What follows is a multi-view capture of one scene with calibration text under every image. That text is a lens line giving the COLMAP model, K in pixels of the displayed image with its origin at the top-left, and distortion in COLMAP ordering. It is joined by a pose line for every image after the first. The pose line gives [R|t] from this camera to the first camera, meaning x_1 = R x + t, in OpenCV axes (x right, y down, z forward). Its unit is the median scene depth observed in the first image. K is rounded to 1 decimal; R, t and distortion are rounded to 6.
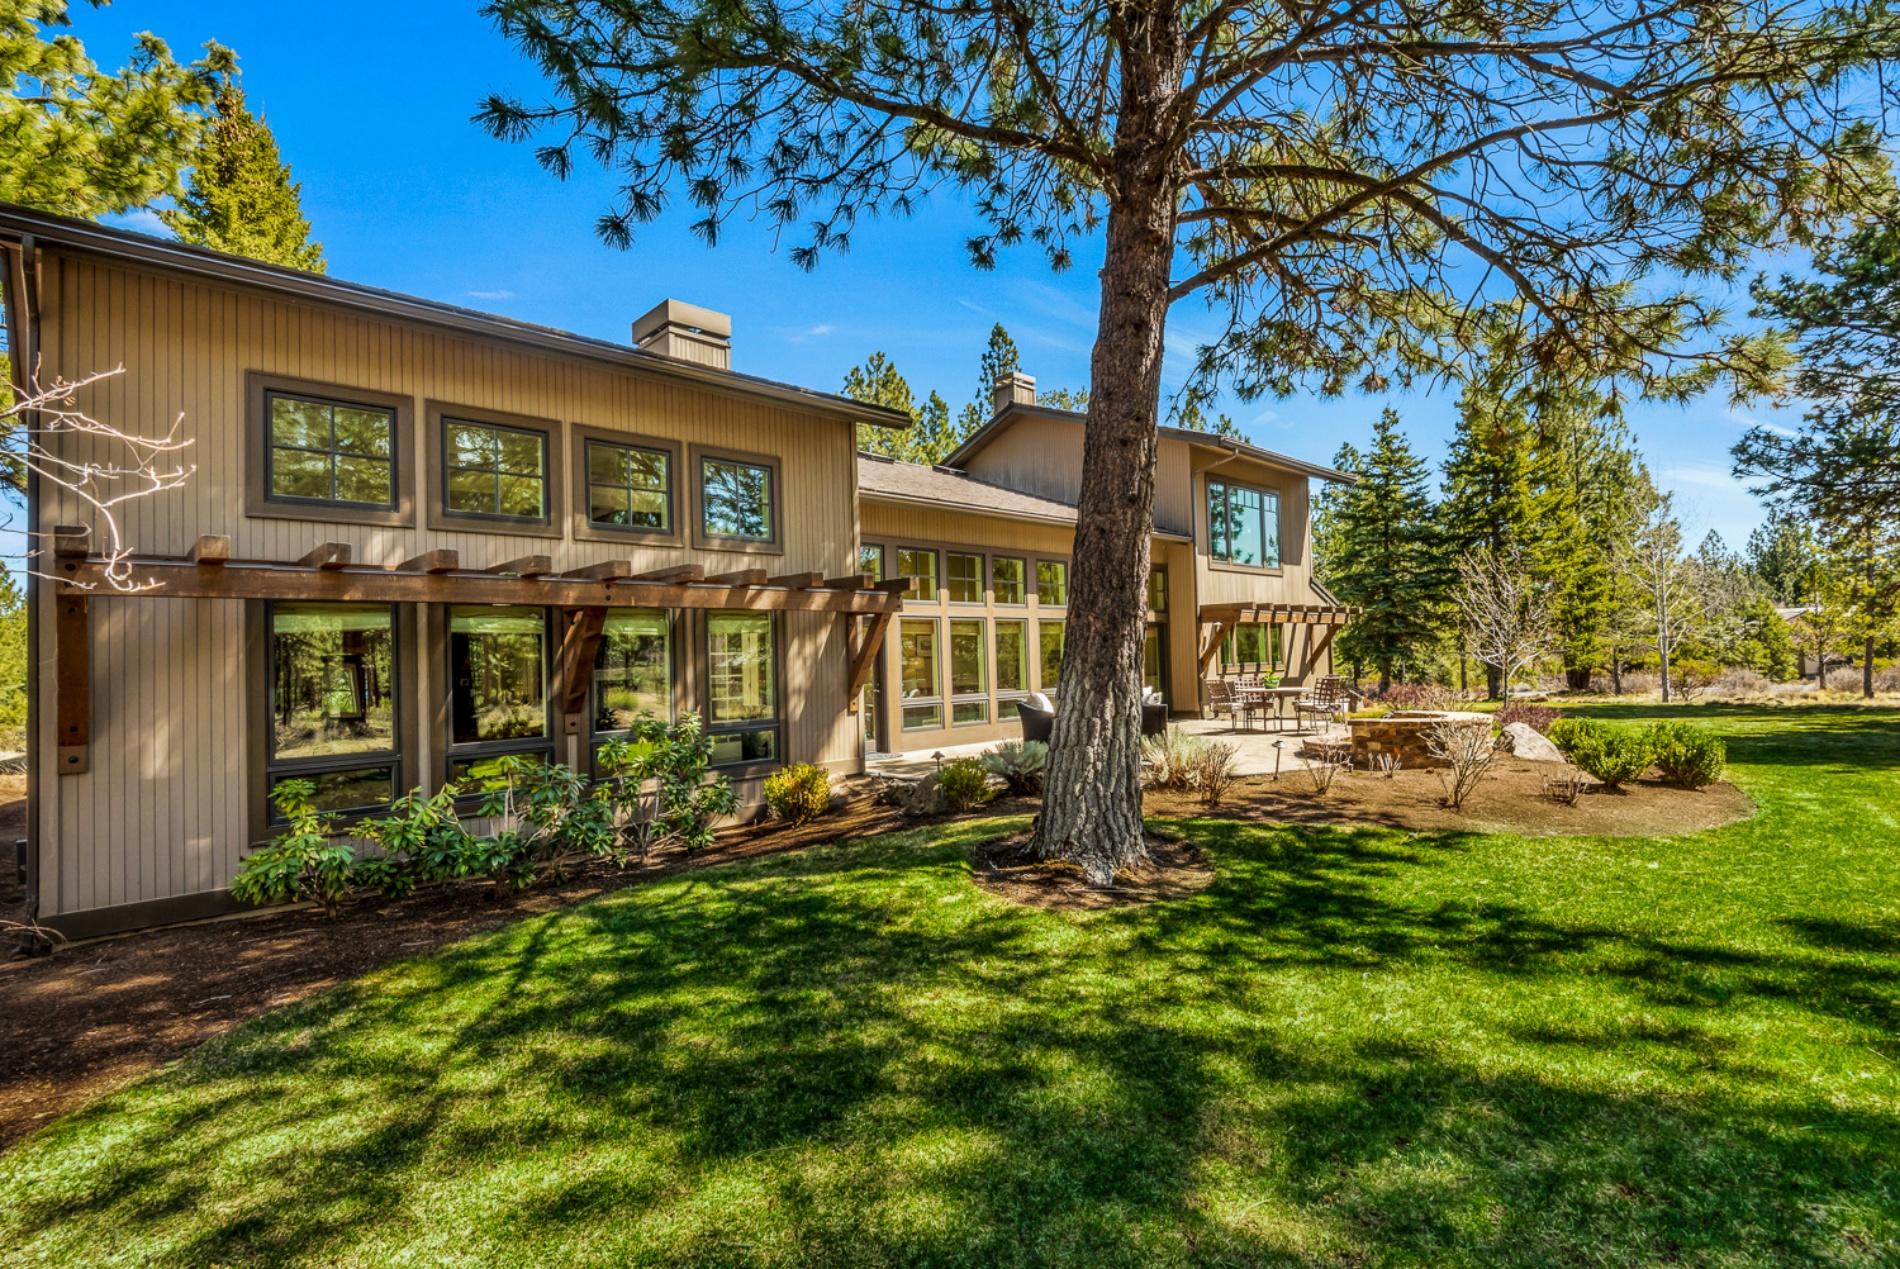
lens RADIAL K [[954.7, 0, 950.0], [0, 954.7, 634.5], [0, 0, 1]] dist [0.002527, 0.000081]
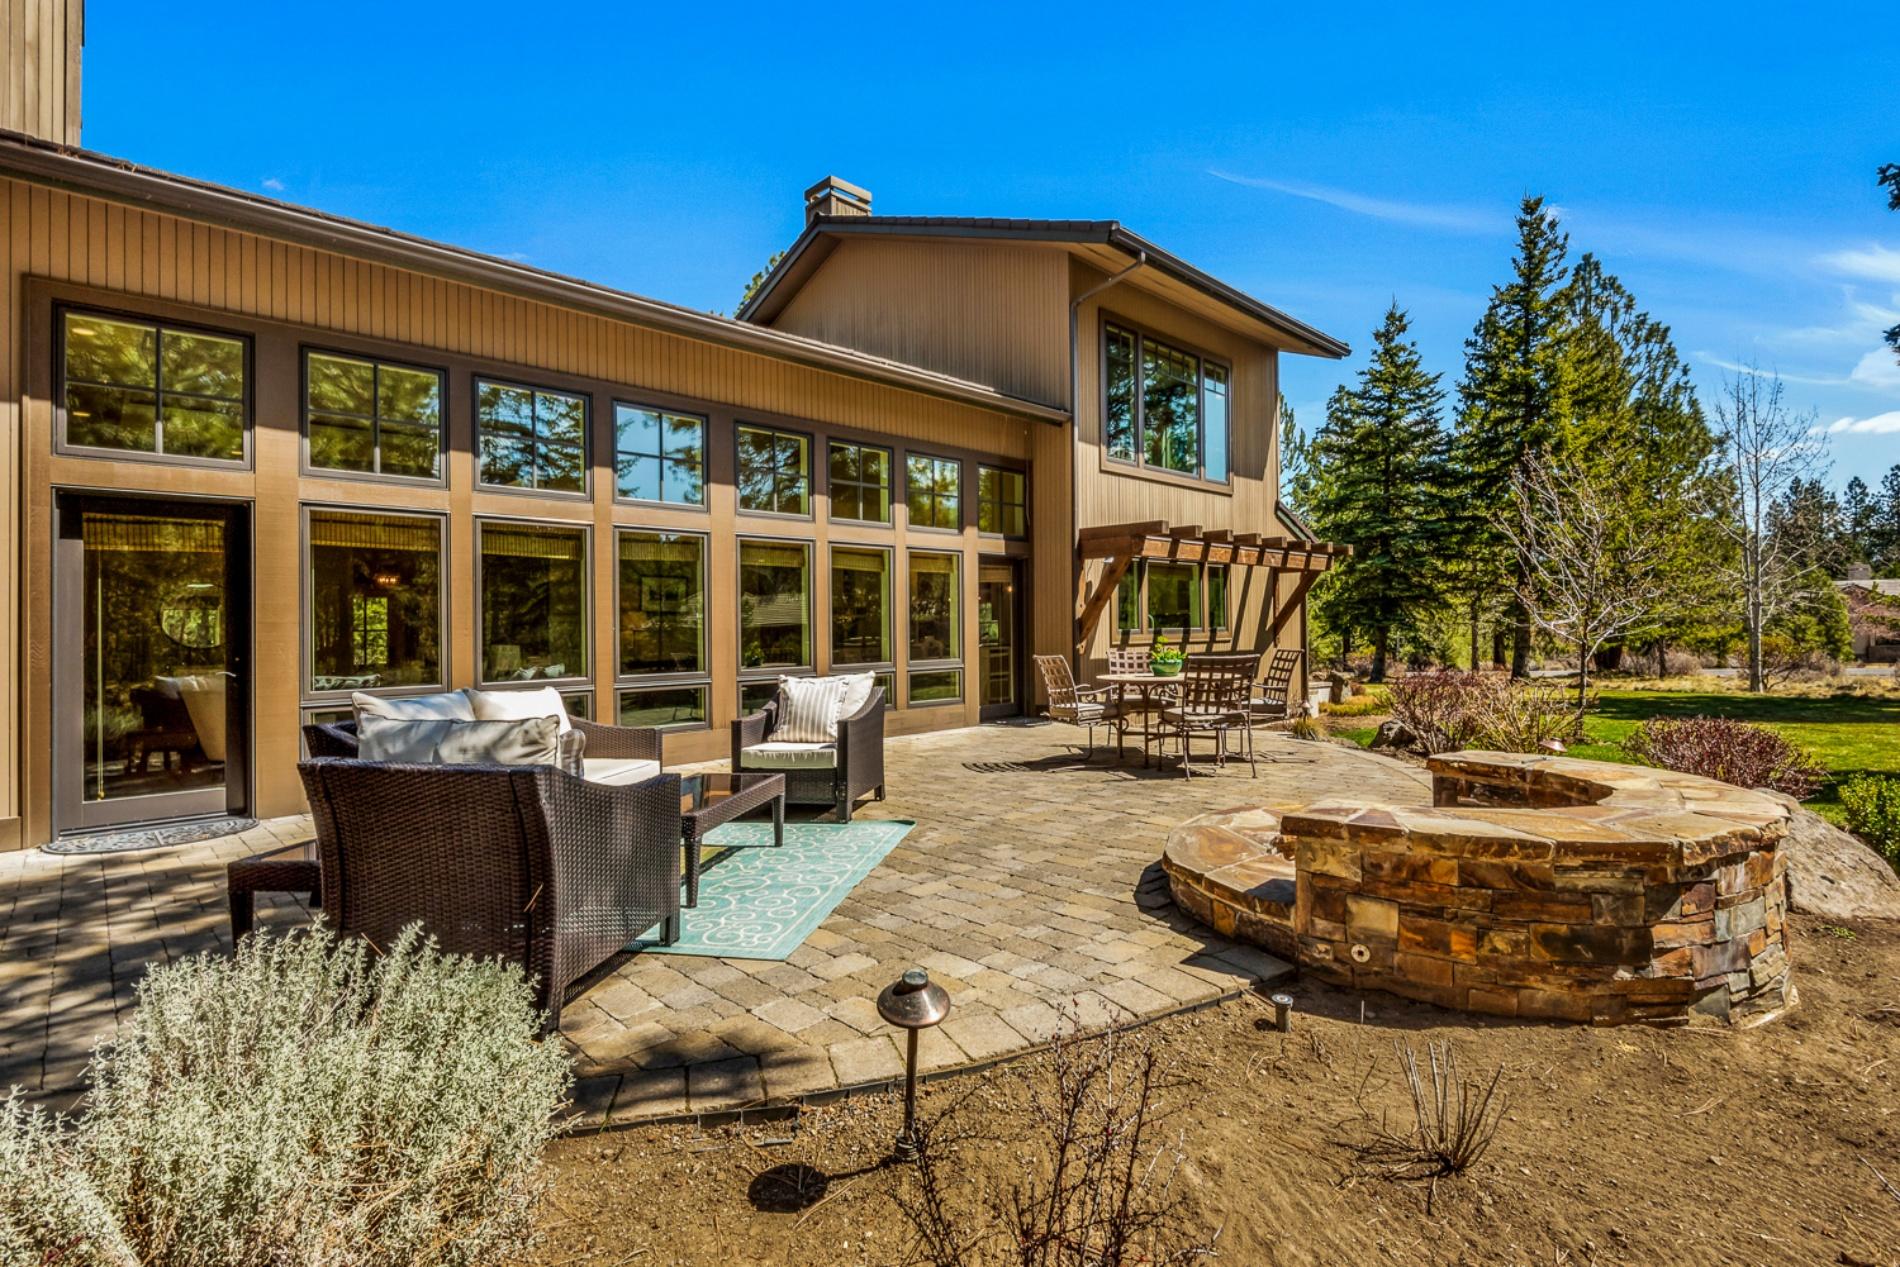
lens RADIAL K [[968.7, 0, 950.0], [0, 968.7, 633.5], [0, 0, 1]] dist [0.023481, -0.029366]
pose [[0.999813, 0.013736, 0.013608, 0.089283], [-0.014167, 0.999386, 0.032060, 0.008507], [-0.013160, -0.032247, 0.999393, 0.203069]]
